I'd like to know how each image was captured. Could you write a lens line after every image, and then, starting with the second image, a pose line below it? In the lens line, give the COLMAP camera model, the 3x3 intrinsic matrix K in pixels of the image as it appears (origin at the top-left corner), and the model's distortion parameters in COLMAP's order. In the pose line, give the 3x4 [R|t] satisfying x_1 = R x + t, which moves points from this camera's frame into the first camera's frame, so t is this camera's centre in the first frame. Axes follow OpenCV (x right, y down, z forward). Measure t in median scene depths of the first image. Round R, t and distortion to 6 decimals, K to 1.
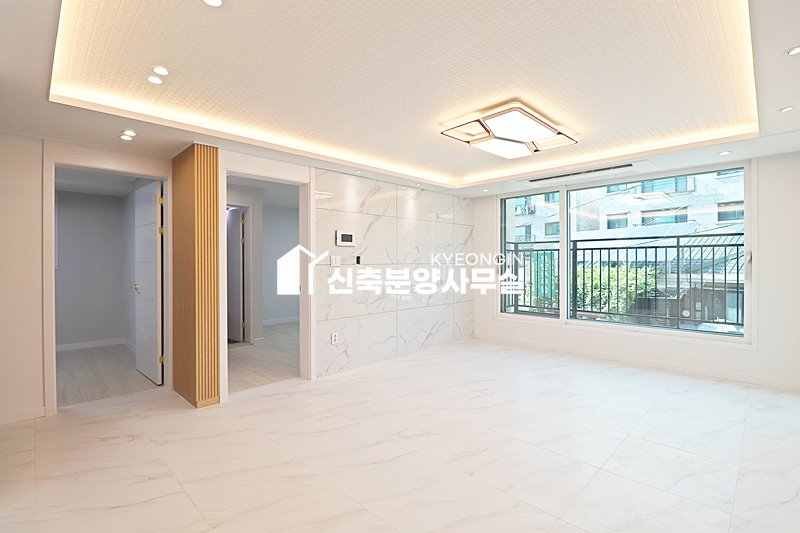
lens RADIAL K [[370.6, 0, 398.6], [0, 370.6, 264.9], [0, 0, 1]] dist [-0.009160, -0.007341]
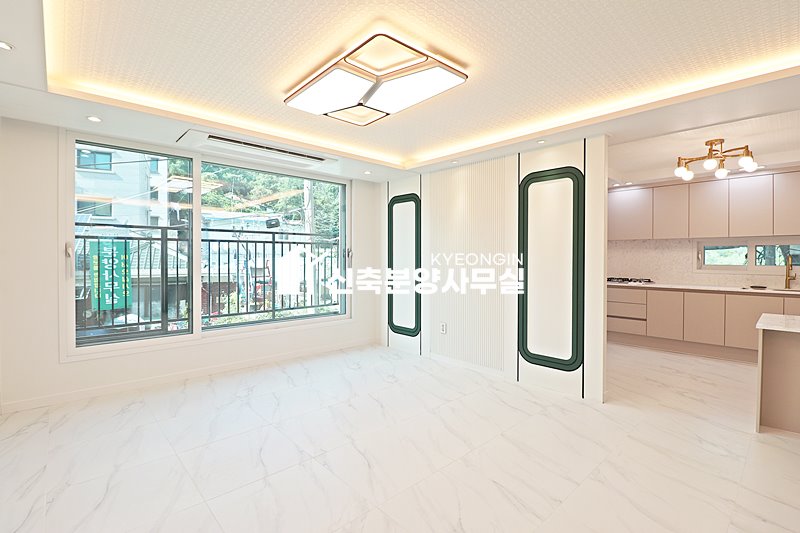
lens RADIAL K [[370.6, 0, 400.9], [0, 370.6, 259.8], [0, 0, 1]] dist [-0.009160, -0.007341]
pose [[0.021599, -0.003349, 0.999761, -0.319302], [0.007058, 0.999970, 0.003197, 0.000224], [-0.999742, 0.006987, 0.021622, 0.647115]]
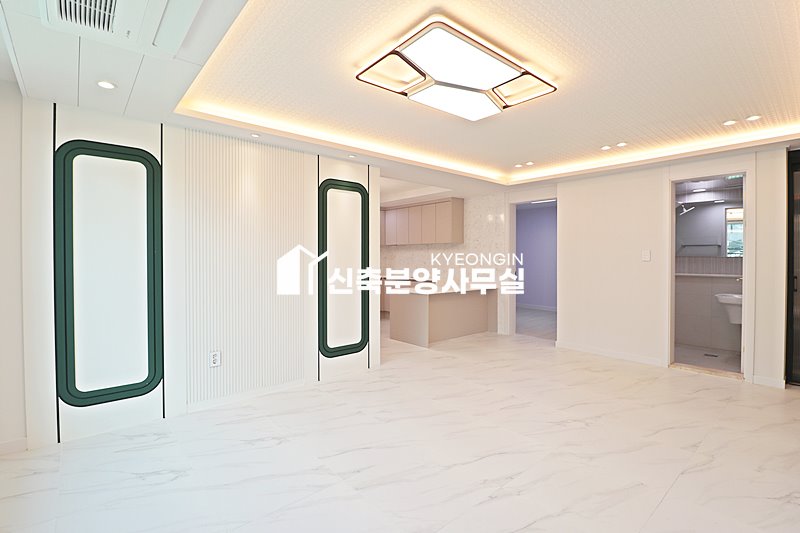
lens RADIAL K [[370.6, 0, 402.2], [0, 370.6, 258.8], [0, 0, 1]] dist [-0.009160, -0.007341]
pose [[-0.998073, 0.006153, 0.061739, 0.264330], [0.006921, 0.999901, 0.012232, -0.008034], [-0.061657, 0.012636, -0.998017, 1.217176]]
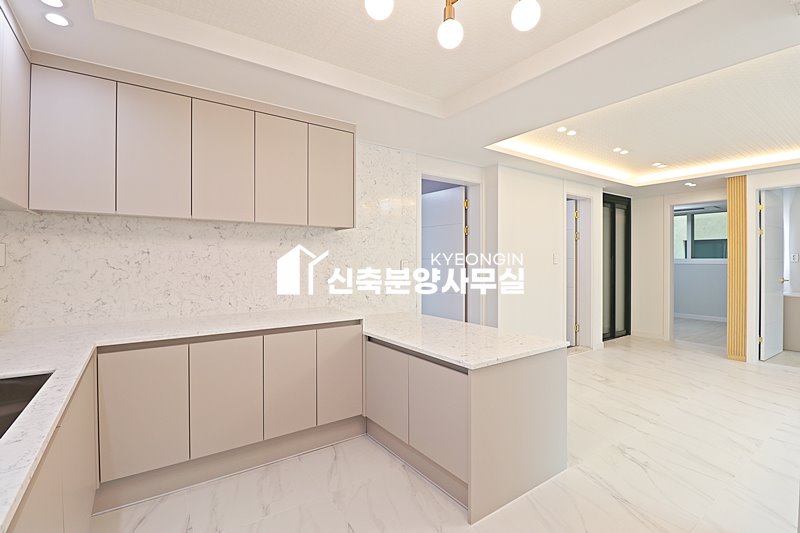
lens RADIAL K [[370.6, 0, 394.6], [0, 370.6, 262.4], [0, 0, 1]] dist [-0.009160, -0.007341]
pose [[-0.156112, 0.012166, -0.987664, 0.768609], [-0.009304, 0.999862, 0.013786, -0.001372], [0.987696, 0.011341, -0.155977, -0.052533]]
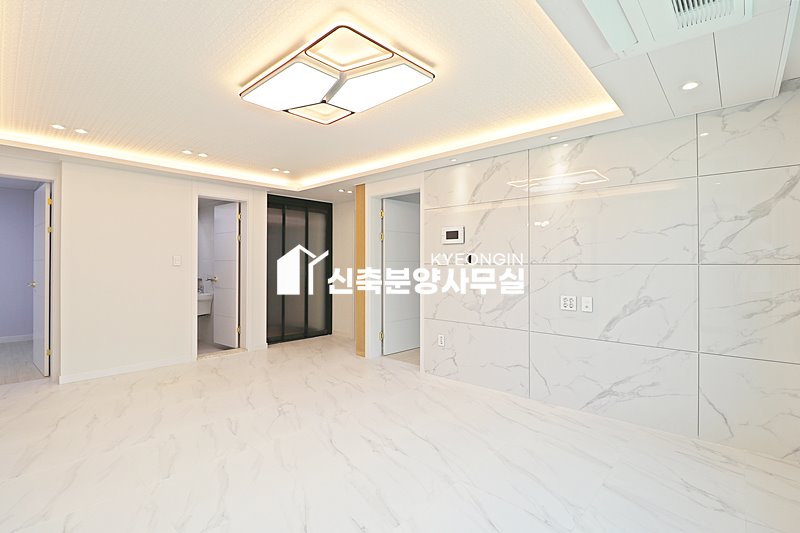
lens RADIAL K [[370.6, 0, 398.4], [0, 370.6, 260.2], [0, 0, 1]] dist [-0.009160, -0.007341]
pose [[0.052958, -0.004892, -0.998585, 0.725740], [-0.011399, 0.999920, -0.005503, -0.003016], [0.998532, 0.011674, 0.052897, 0.769278]]
